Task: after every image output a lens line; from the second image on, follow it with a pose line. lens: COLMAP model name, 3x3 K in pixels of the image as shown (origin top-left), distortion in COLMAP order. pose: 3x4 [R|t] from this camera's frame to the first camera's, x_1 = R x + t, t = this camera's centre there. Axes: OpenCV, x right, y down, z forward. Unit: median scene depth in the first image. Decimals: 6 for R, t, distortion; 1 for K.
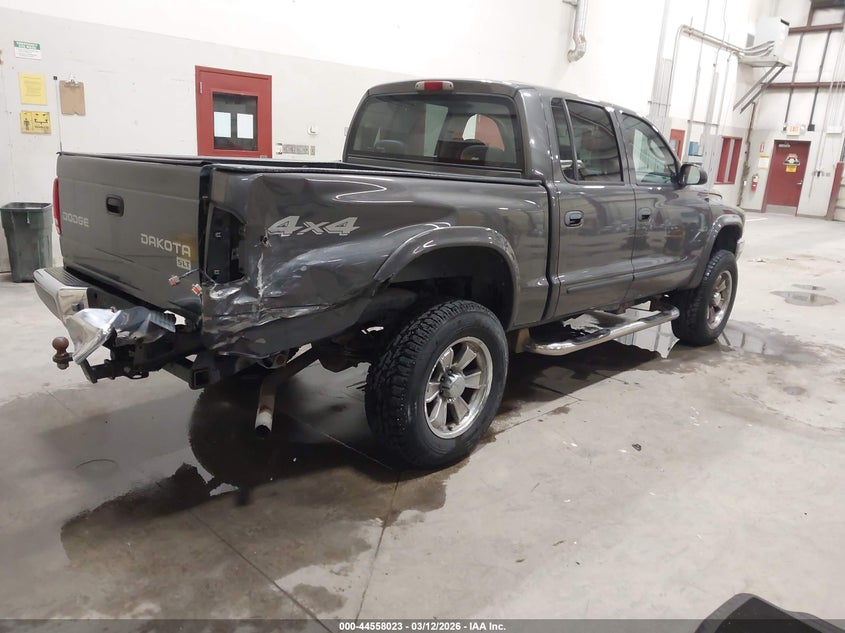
lens RADIAL K [[655.1, 0, 421.4], [0, 655.1, 316.7], [0, 0, 1]] dist [-0.002520, -0.002230]
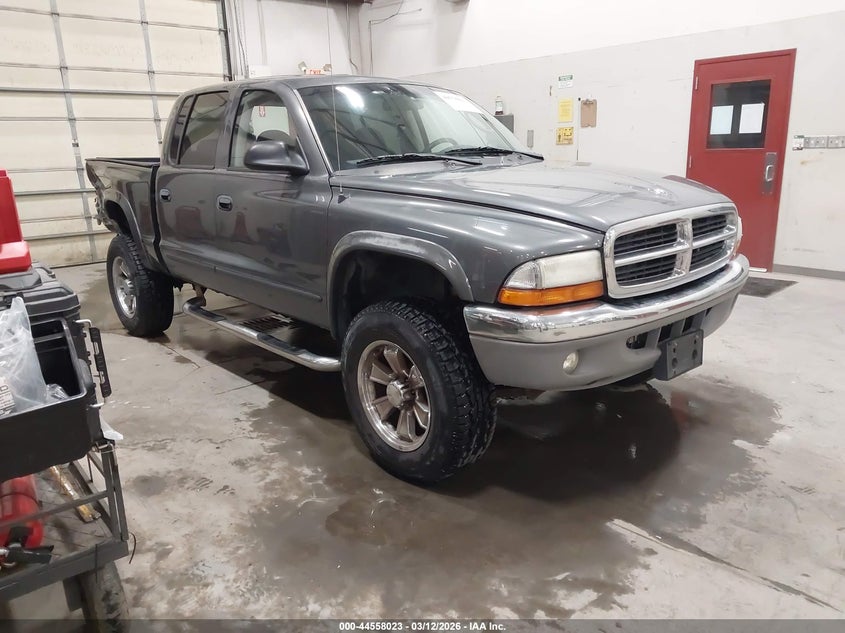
lens RADIAL K [[655.1, 0, 426.7], [0, 655.1, 318.1], [0, 0, 1]] dist [-0.002520, -0.002230]
pose [[-0.074400, 0.205767, -0.975769, 0.791743], [-0.222287, 0.950440, 0.217375, -0.173551], [0.972138, 0.233073, -0.024974, 0.850081]]
